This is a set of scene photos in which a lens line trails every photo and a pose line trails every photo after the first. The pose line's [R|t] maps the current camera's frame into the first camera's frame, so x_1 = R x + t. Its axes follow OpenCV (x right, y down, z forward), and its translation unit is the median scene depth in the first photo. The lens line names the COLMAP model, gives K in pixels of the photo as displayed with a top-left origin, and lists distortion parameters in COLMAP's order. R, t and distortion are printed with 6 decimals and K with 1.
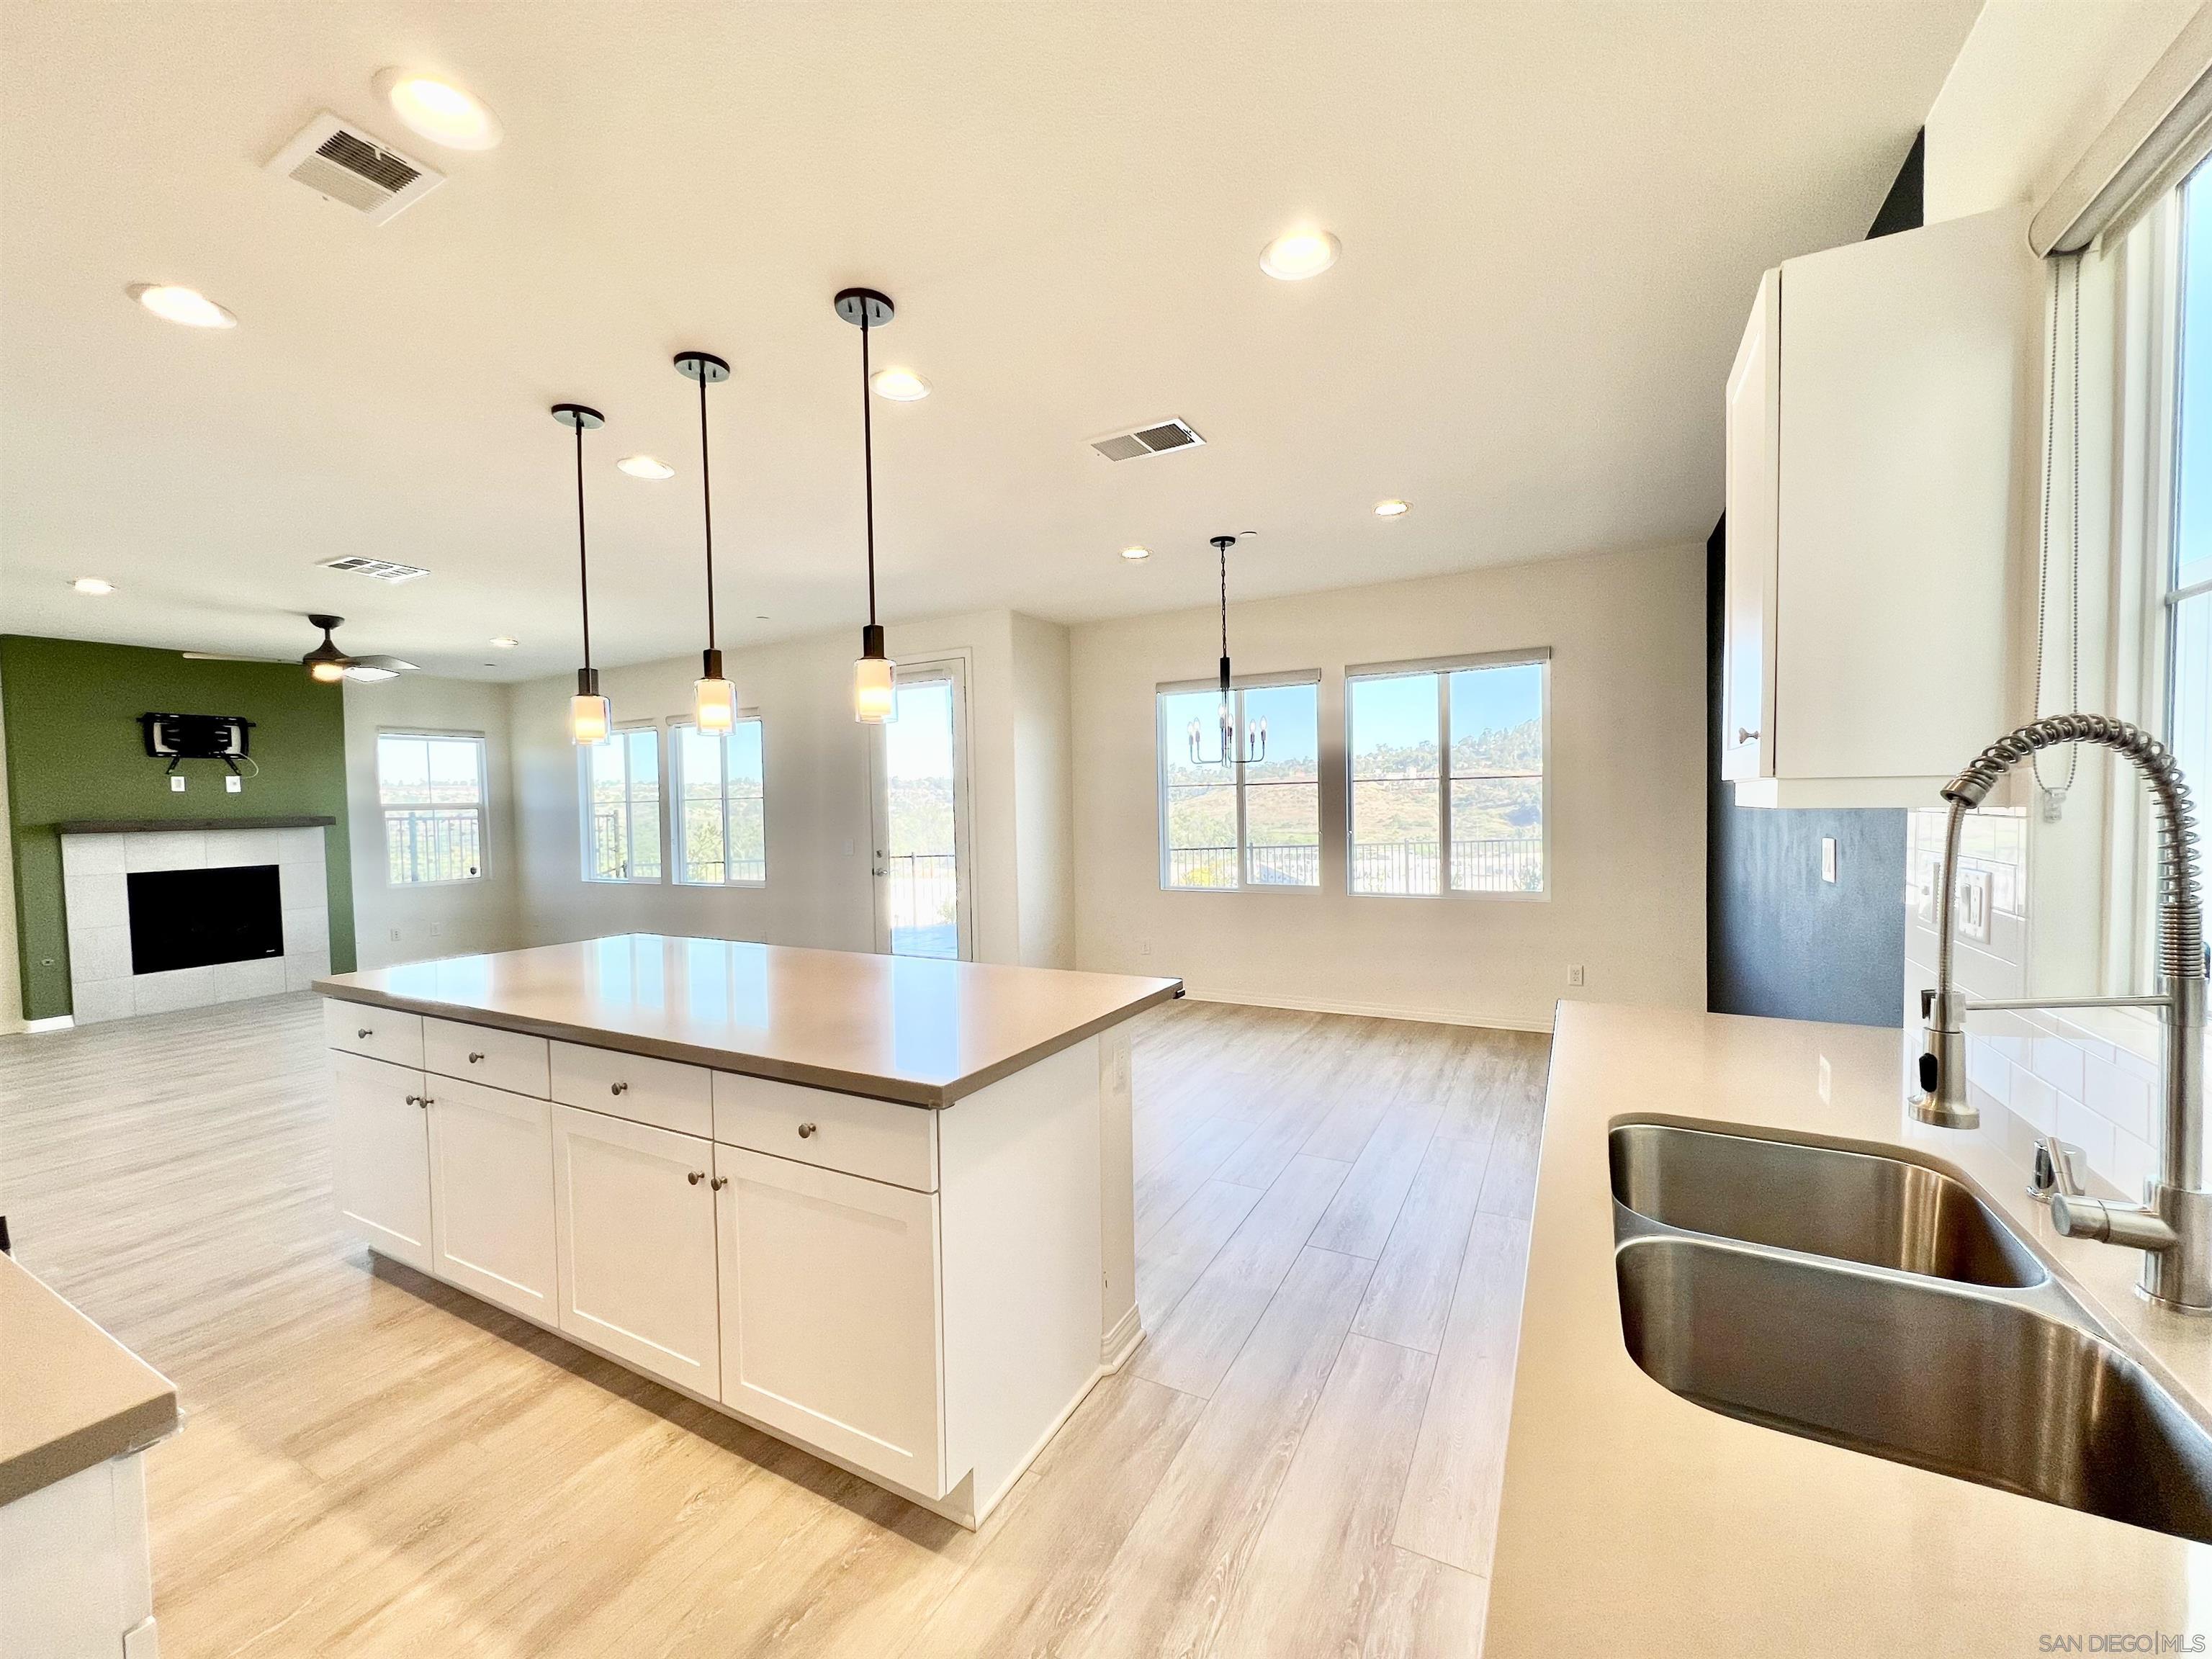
lens RADIAL K [[878.6, 0, 1094.6], [0, 878.6, 830.3], [0, 0, 1]] dist [0.000327, 0.000296]
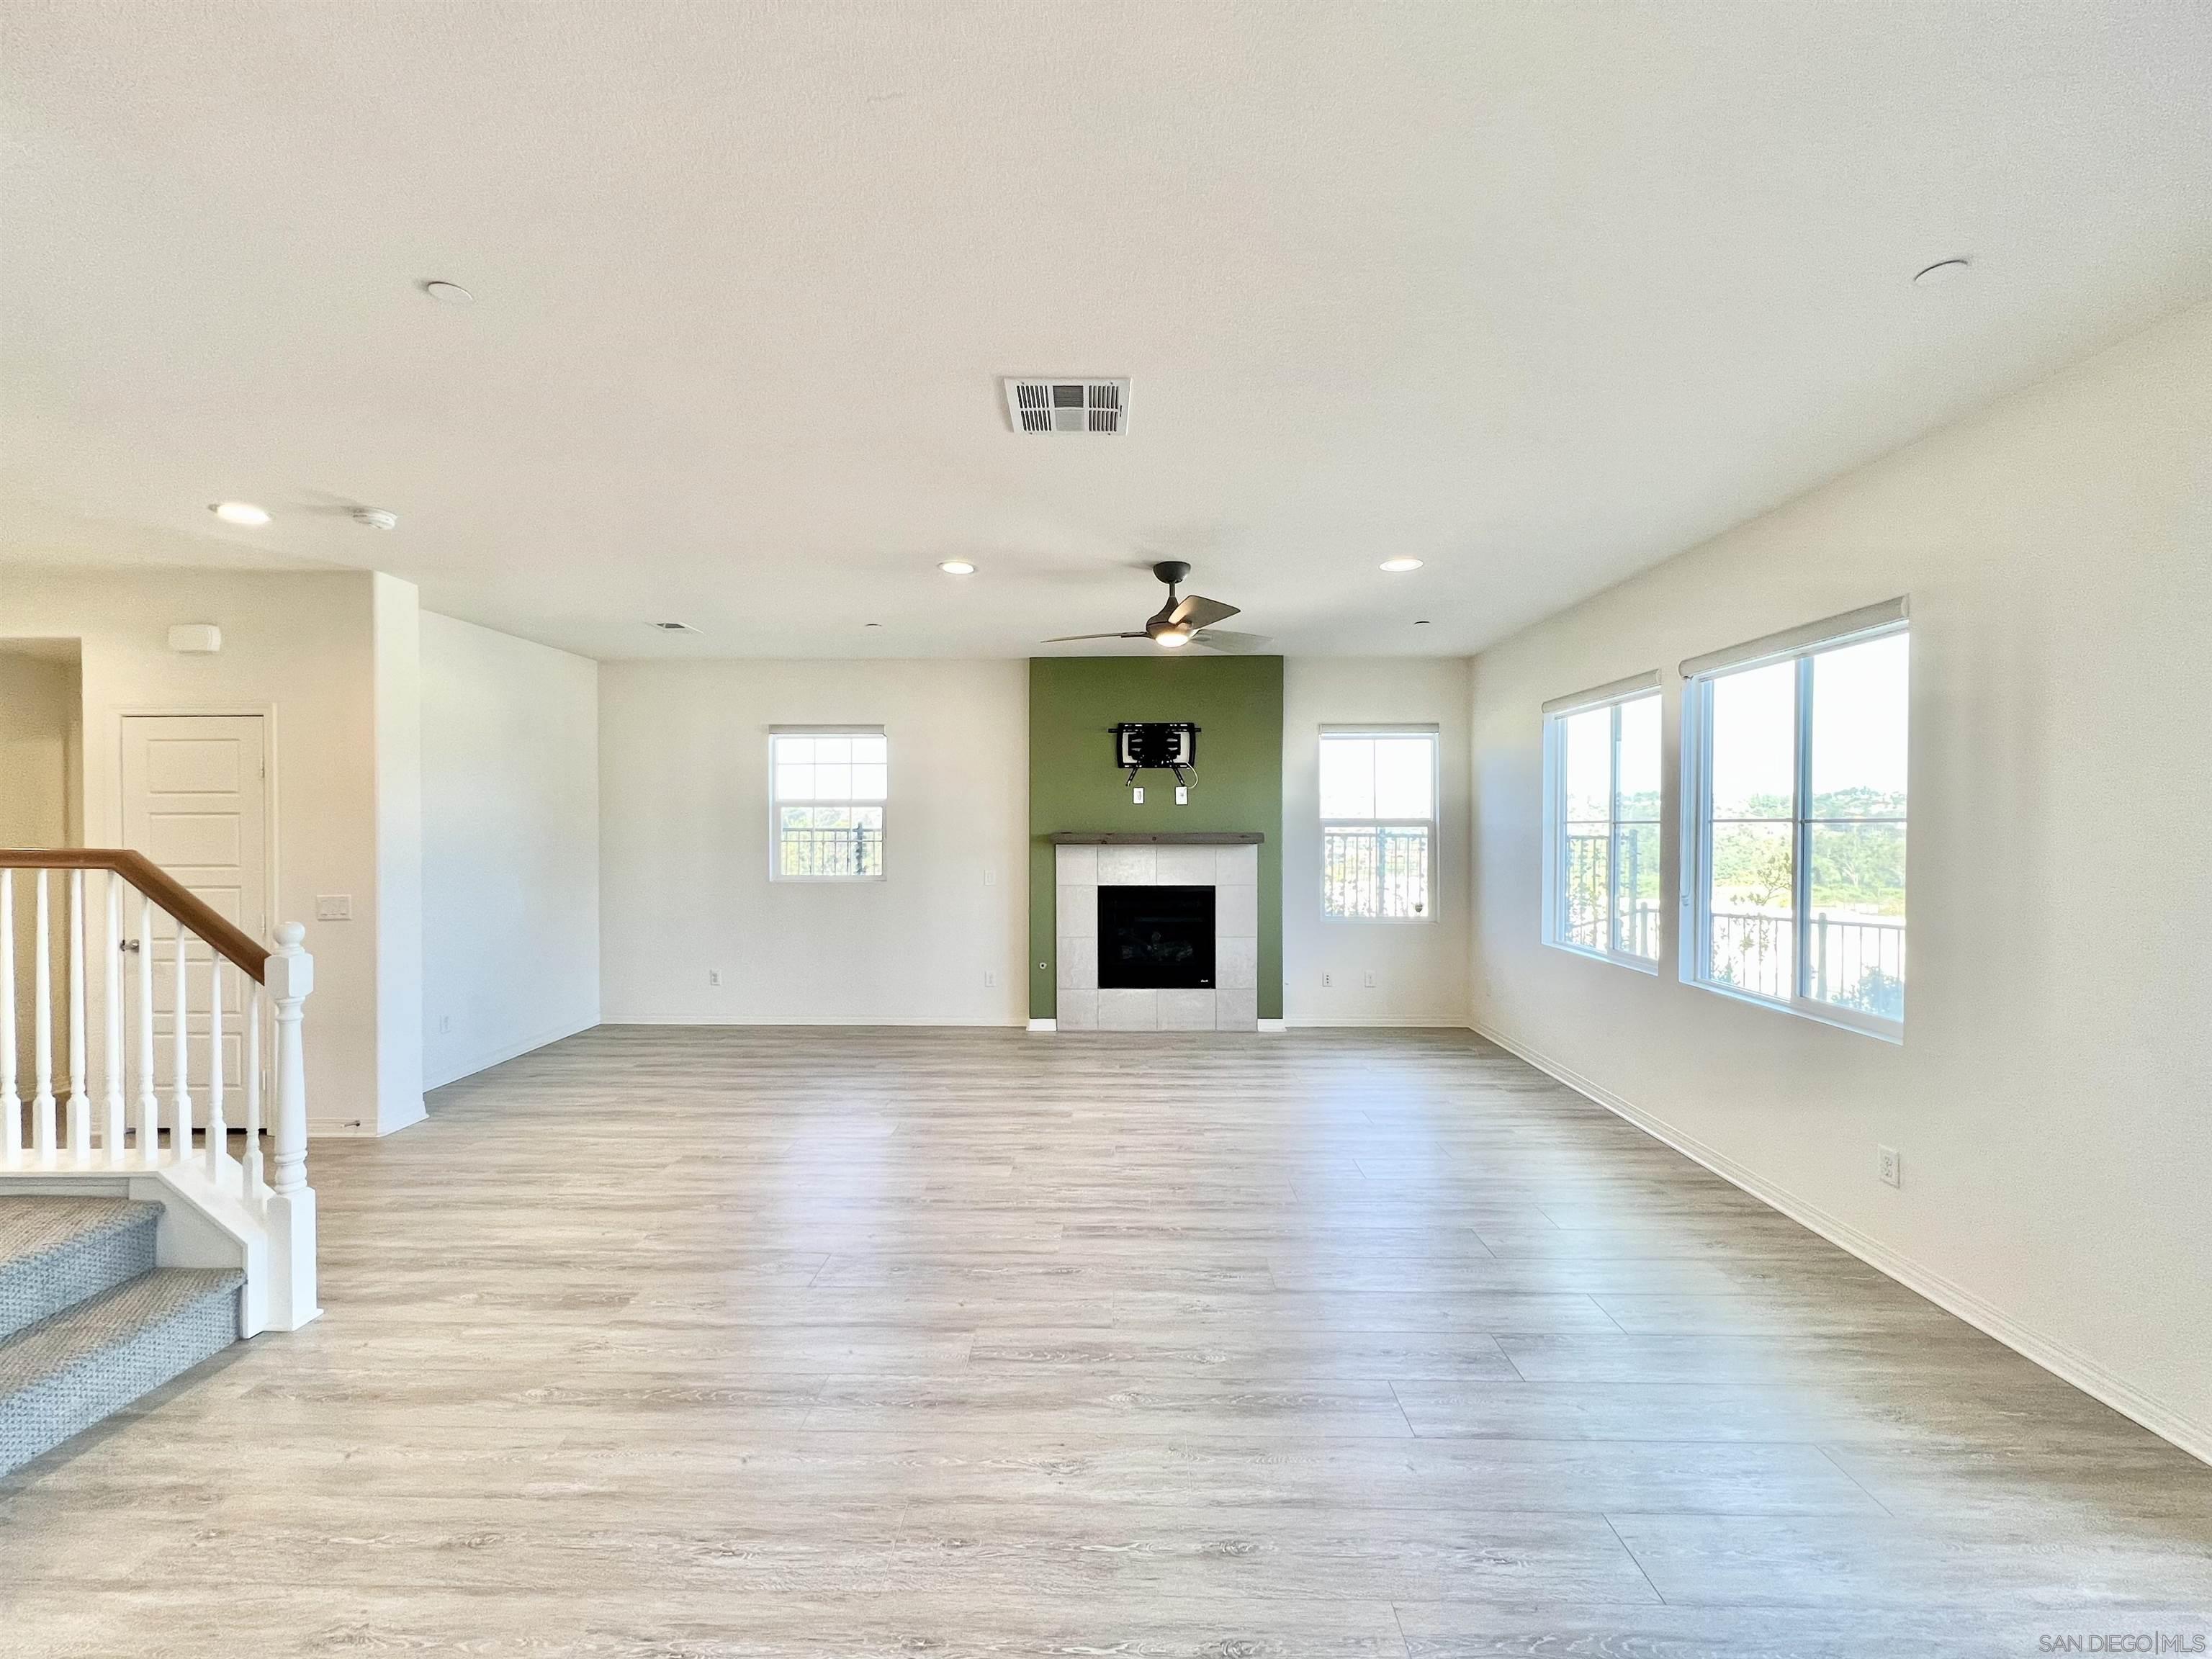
lens RADIAL K [[886.3, 0, 1106.0], [0, 886.3, 829.5], [0, 0, 1]] dist [-0.001888, -0.000021]
pose [[0.466301, 0.027869, -0.884187, -0.206025], [-0.039856, 0.999151, 0.010474, -0.024932], [0.883728, 0.030356, 0.467015, 0.527132]]
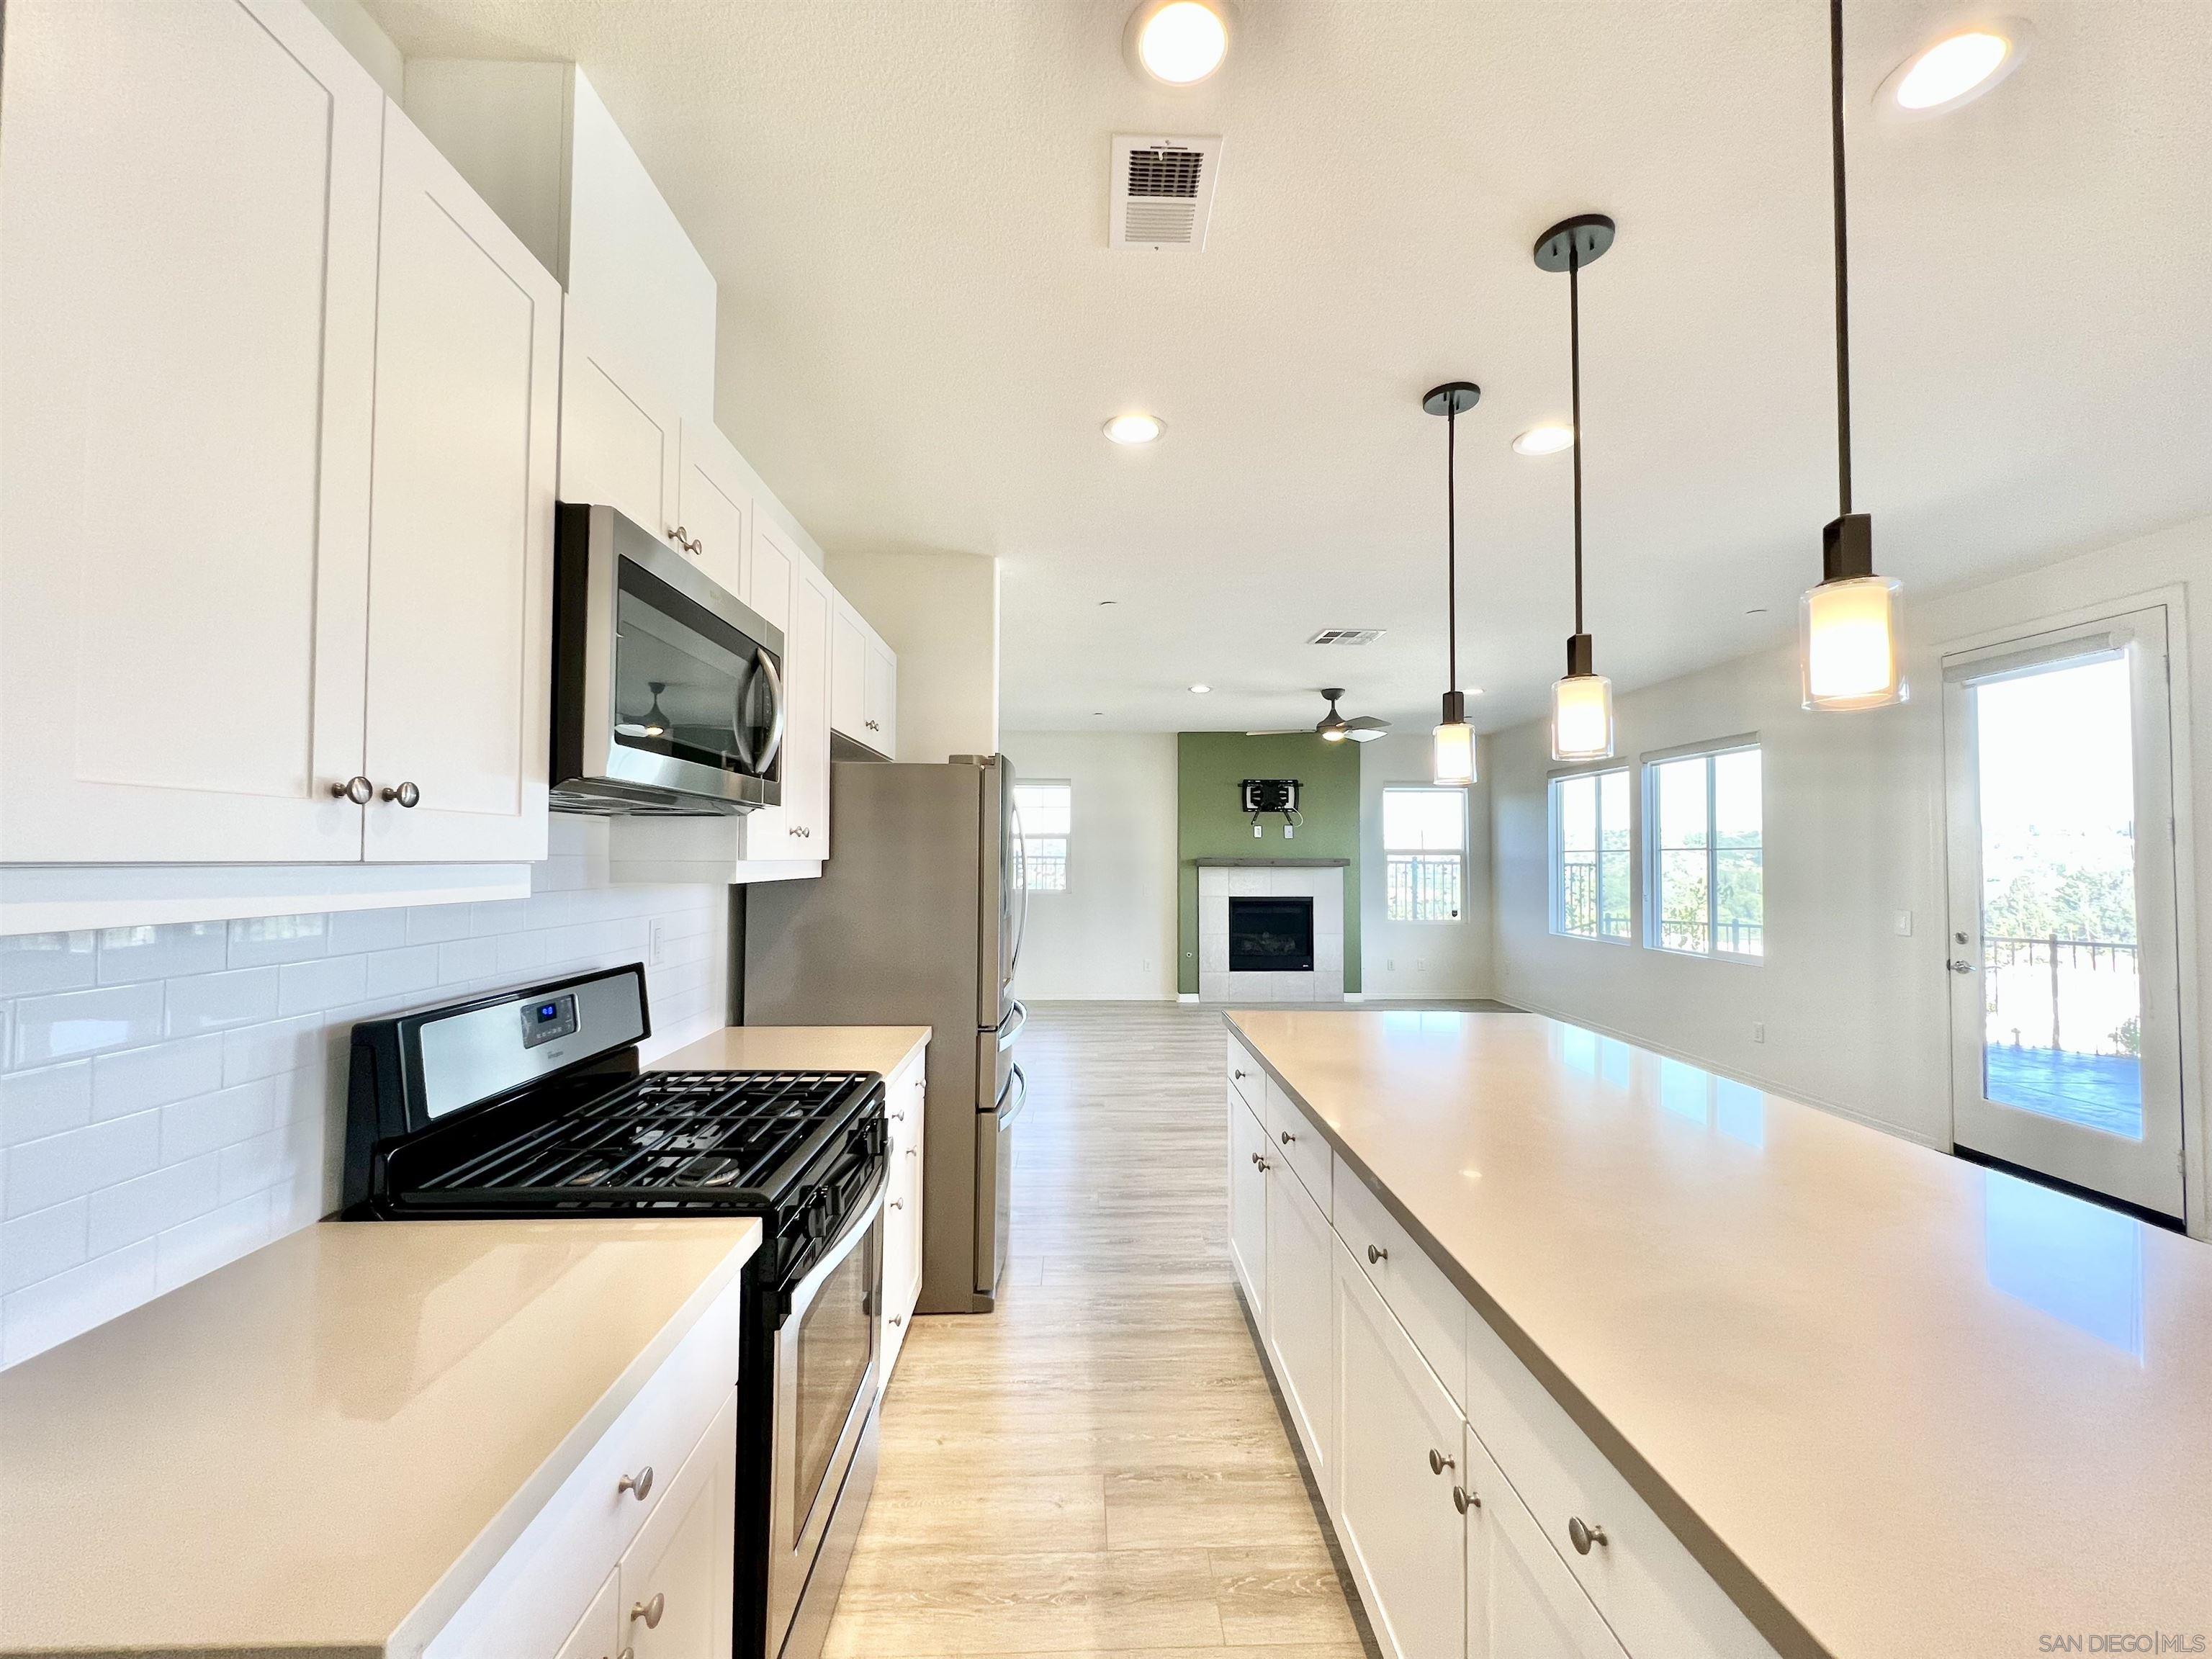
lens RADIAL K [[880.2, 0, 1115.9], [0, 880.2, 831.1], [0, 0, 1]] dist [0.000522, 0.000076]
pose [[0.515046, -0.001942, -0.857160, -0.010931], [-0.043834, 0.998629, -0.028601, -0.006344], [0.856041, 0.052303, 0.514255, 0.132369]]
